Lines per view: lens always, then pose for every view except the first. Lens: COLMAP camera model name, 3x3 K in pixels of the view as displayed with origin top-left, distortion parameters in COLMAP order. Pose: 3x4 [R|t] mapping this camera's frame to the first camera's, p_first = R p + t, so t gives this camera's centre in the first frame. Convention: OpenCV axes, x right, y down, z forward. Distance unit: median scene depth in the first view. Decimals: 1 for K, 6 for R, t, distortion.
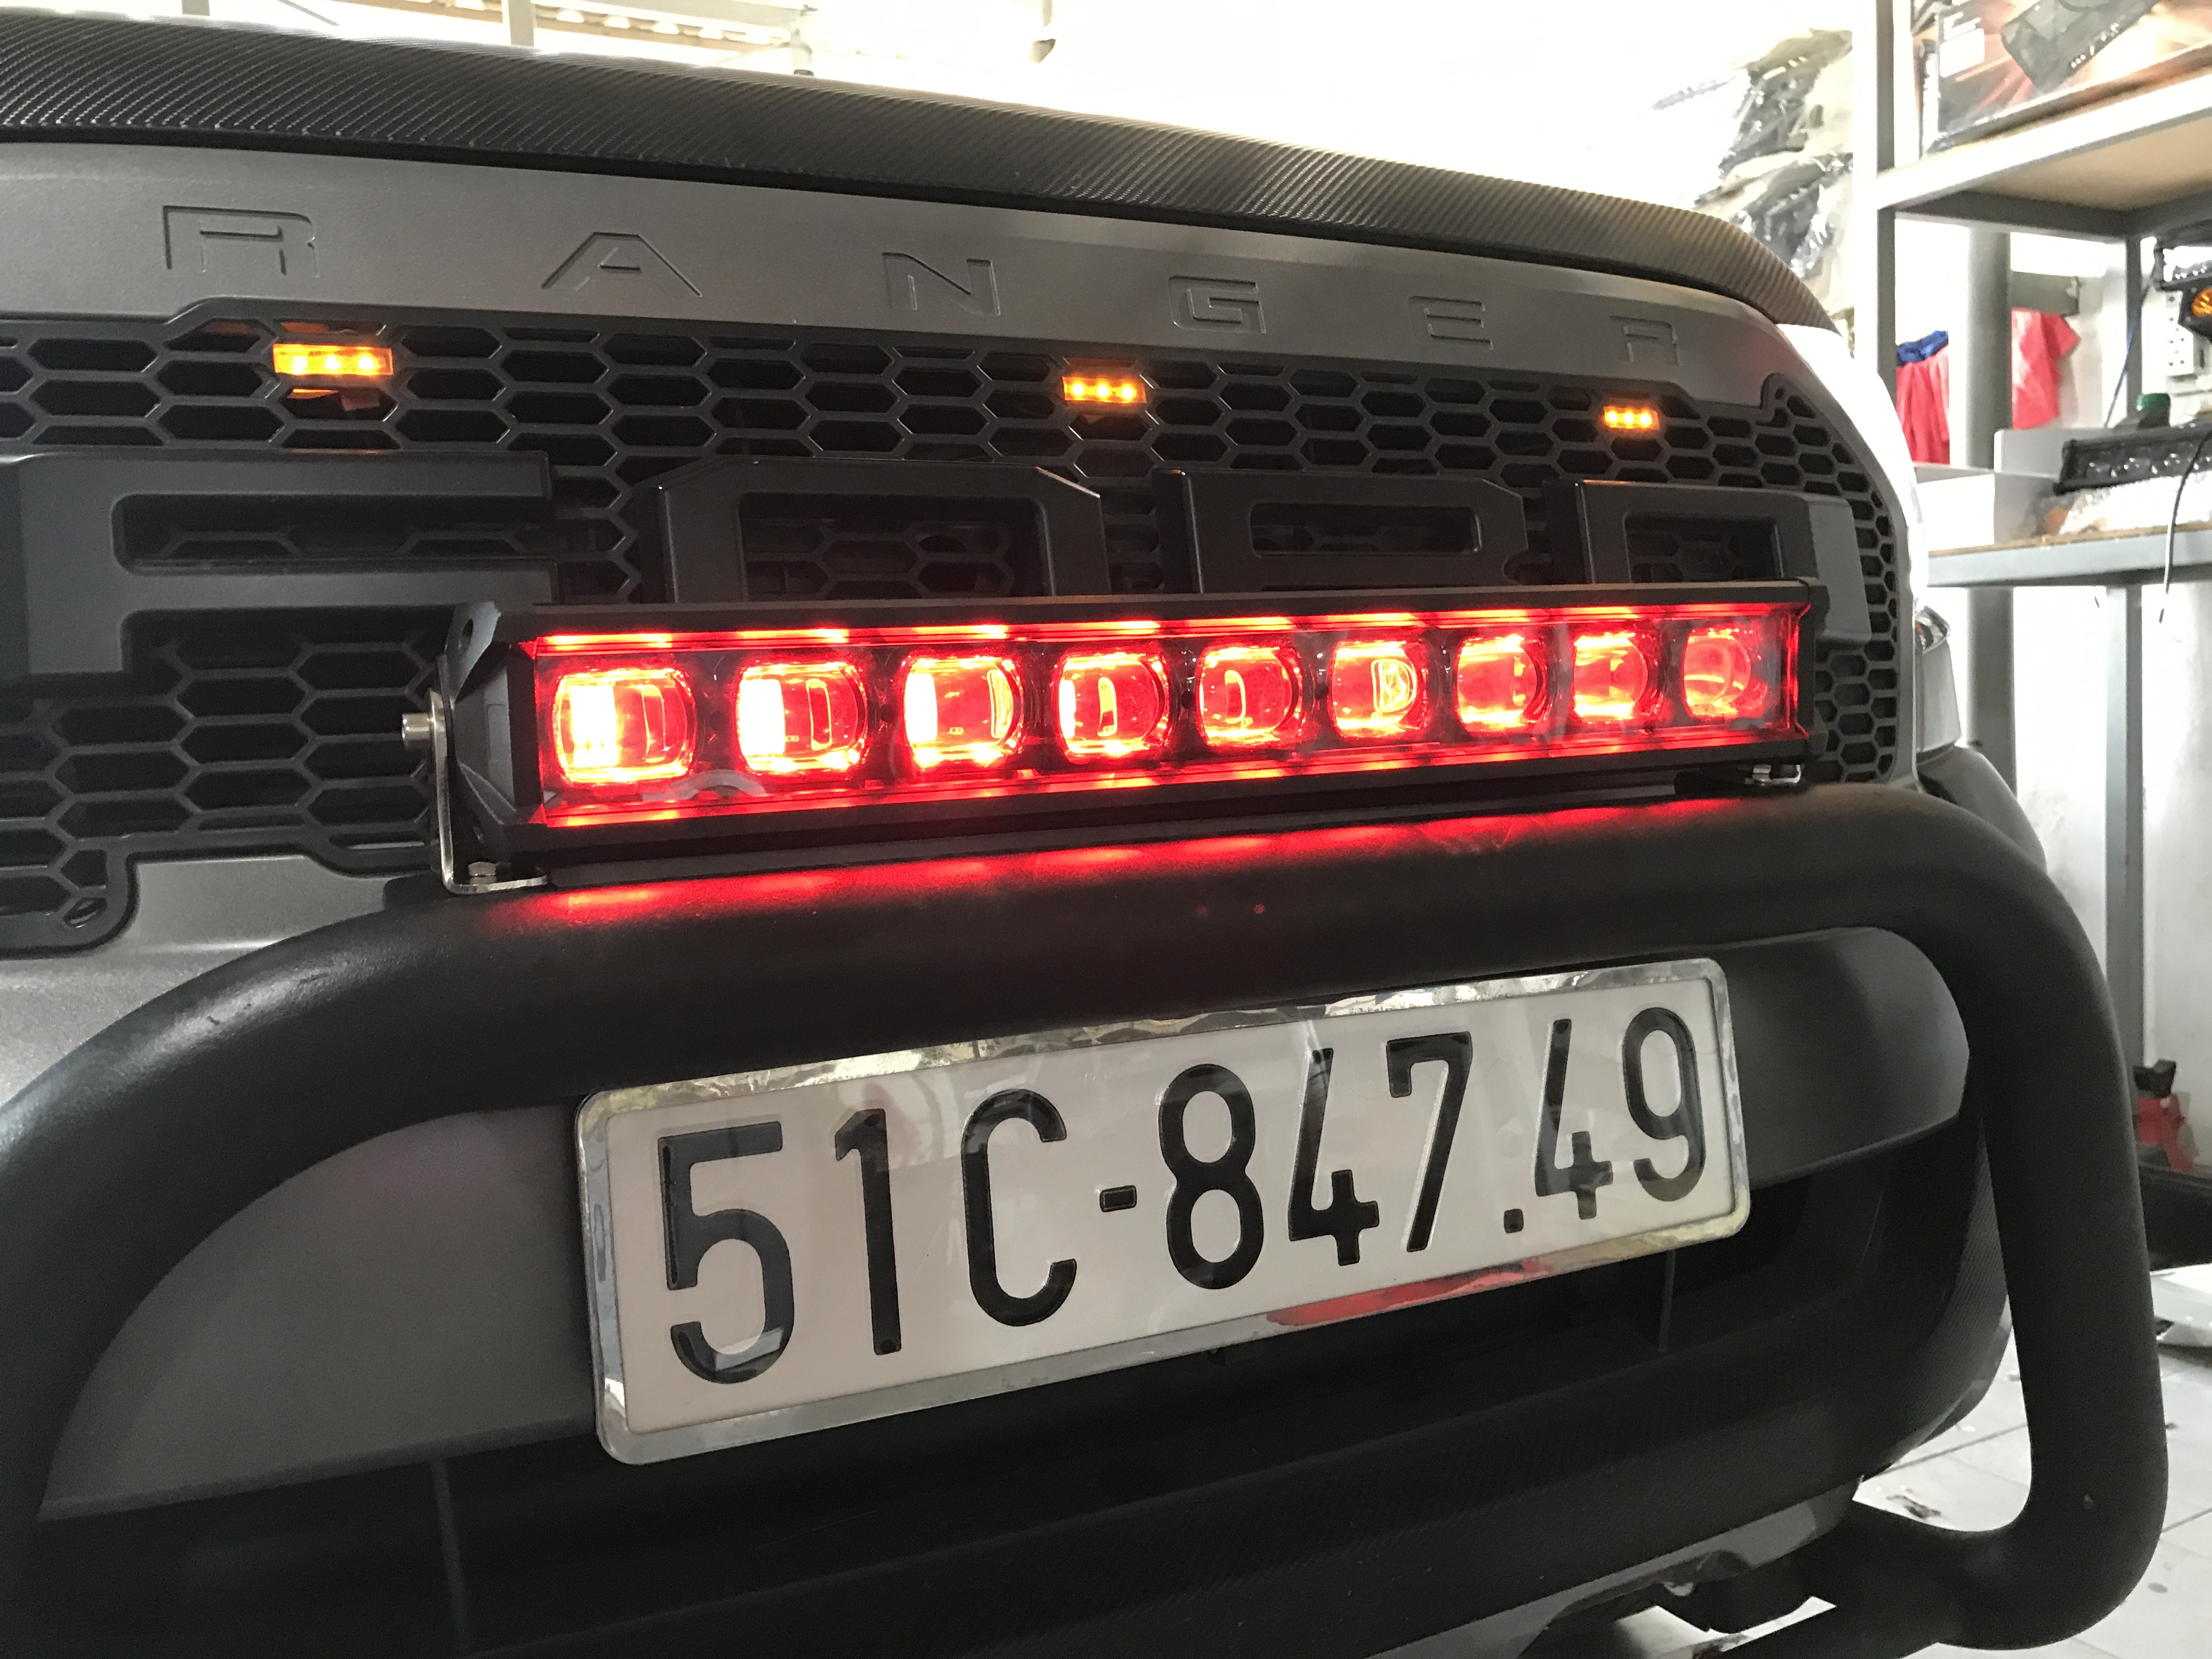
lens RADIAL K [[1736.6, 0, 1106.0], [0, 1736.6, 829.5], [0, 0, 1]] dist [-0.069231, -0.007316]
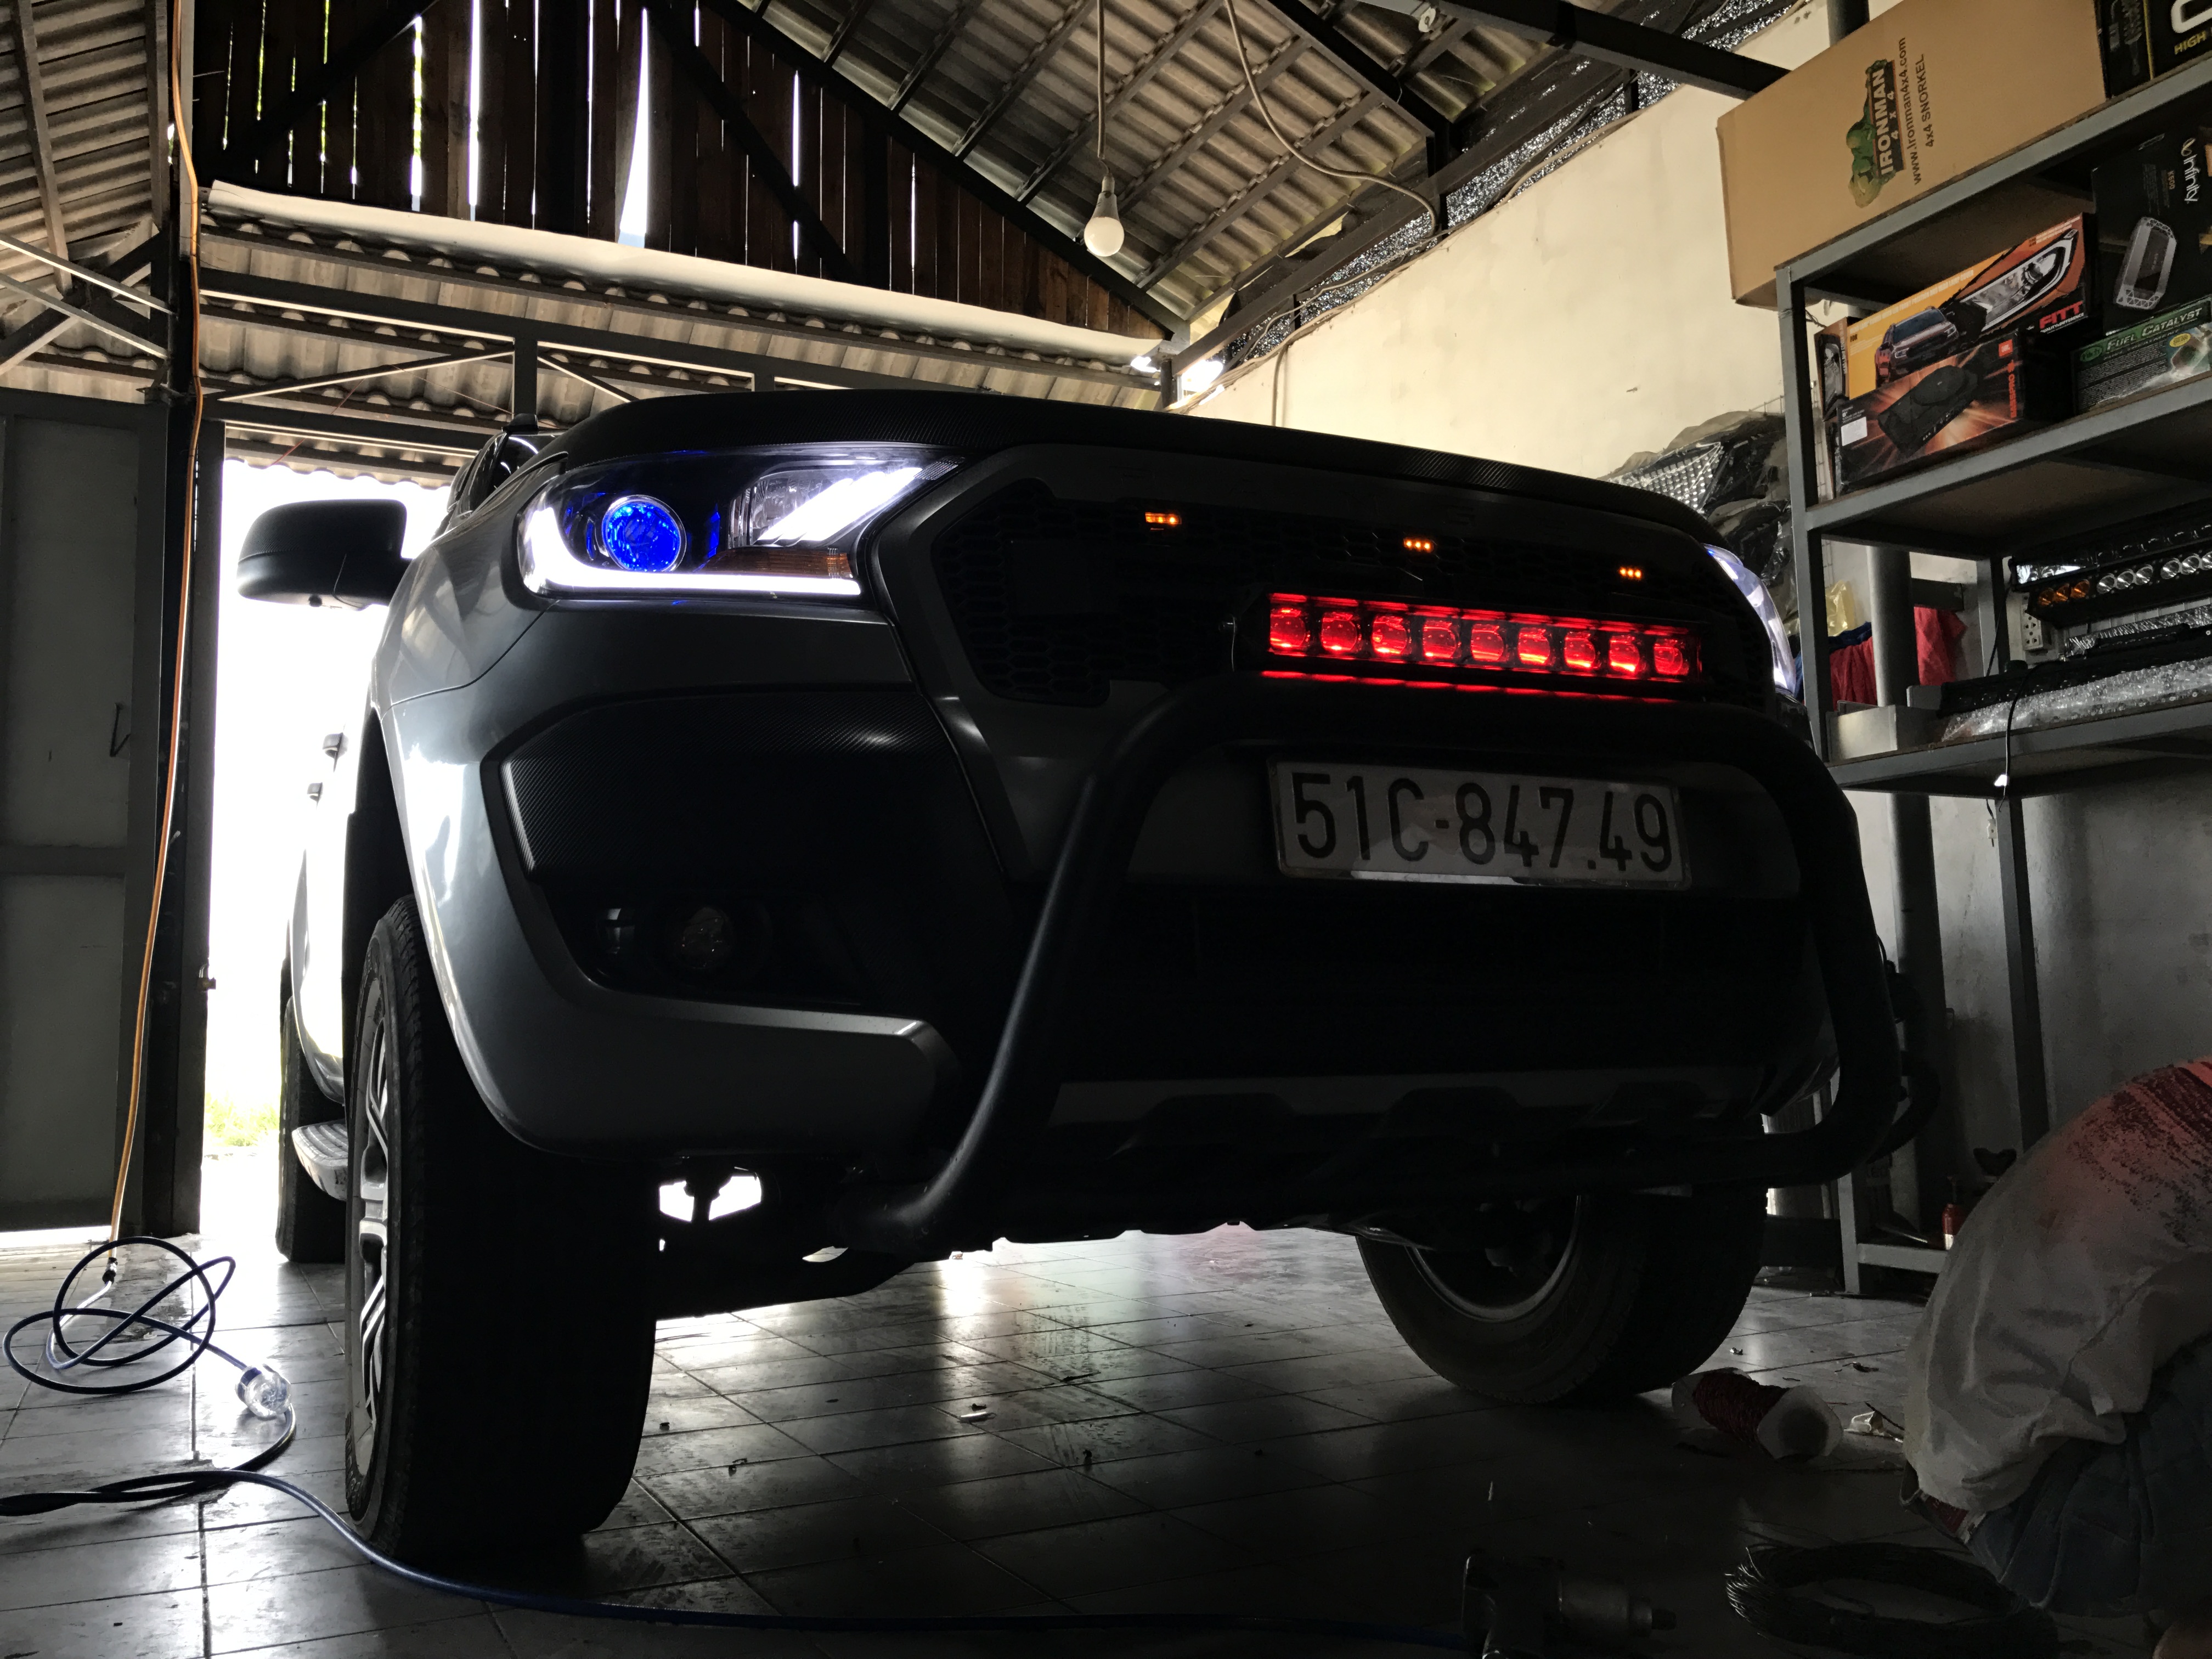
lens RADIAL K [[1806.4, 0, 1106.0], [0, 1806.4, 829.5], [0, 0, 1]] dist [-0.001023, -0.260221]
pose [[0.999673, 0.022646, -0.011879, -0.147972], [-0.024614, 0.978071, -0.206811, 0.250546], [0.006935, 0.207036, 0.978309, -0.530963]]
